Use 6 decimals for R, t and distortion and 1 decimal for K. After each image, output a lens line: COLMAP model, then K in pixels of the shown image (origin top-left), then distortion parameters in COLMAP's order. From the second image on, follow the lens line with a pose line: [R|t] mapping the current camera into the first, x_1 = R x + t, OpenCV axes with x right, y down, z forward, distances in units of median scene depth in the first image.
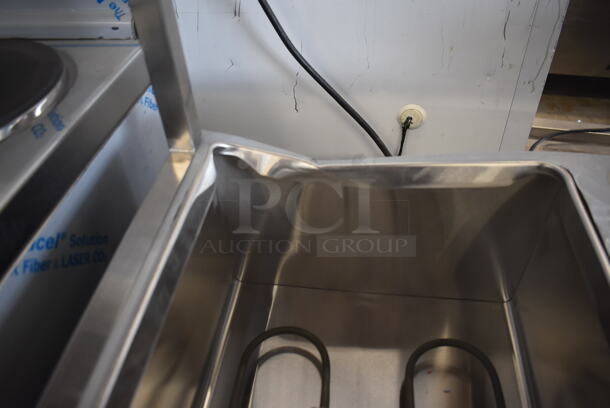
lens RADIAL K [[478.5, 0, 305.0], [0, 478.5, 204.0], [0, 0, 1]] dist [-0.085053, 0.006067]
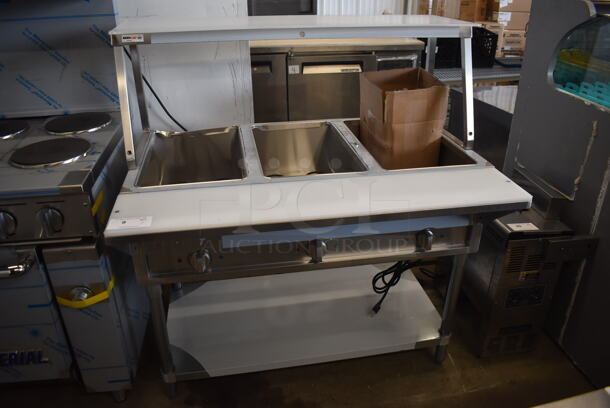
lens RADIAL K [[478.5, 0, 305.0], [0, 478.5, 204.0], [0, 0, 1]] dist [-0.085053, 0.006067]
pose [[0.955981, -0.115480, 0.269748, -0.122052], [0.185292, 0.950404, -0.249800, 1.622372], [-0.227523, 0.288786, 0.929966, -2.682549]]
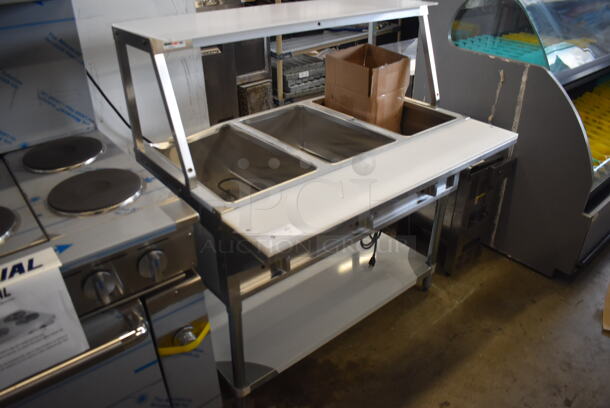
lens RADIAL K [[478.5, 0, 305.0], [0, 478.5, 204.0], [0, 0, 1]] dist [-0.085053, 0.006067]
pose [[0.680563, -0.349429, 0.643998, -1.762818], [0.486622, 0.872661, -0.040751, 0.946099], [-0.547753, 0.341117, 0.763941, -2.116034]]
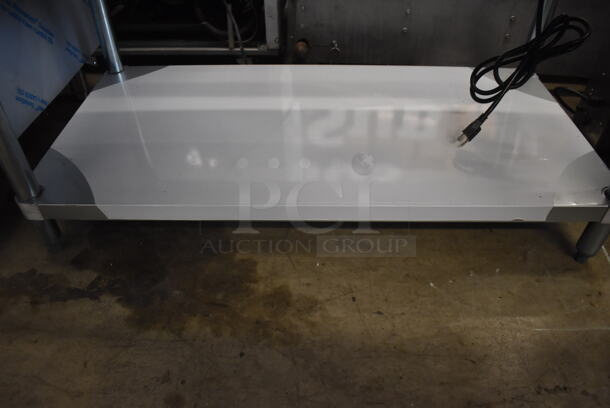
lens RADIAL K [[478.5, 0, 305.0], [0, 478.5, 204.0], [0, 0, 1]] dist [-0.085053, 0.006067]
pose [[0.993788, -0.055986, 0.096180, 0.583953], [0.057868, 0.998181, -0.016894, 1.862285], [-0.095059, 0.022355, 0.995221, -0.604708]]
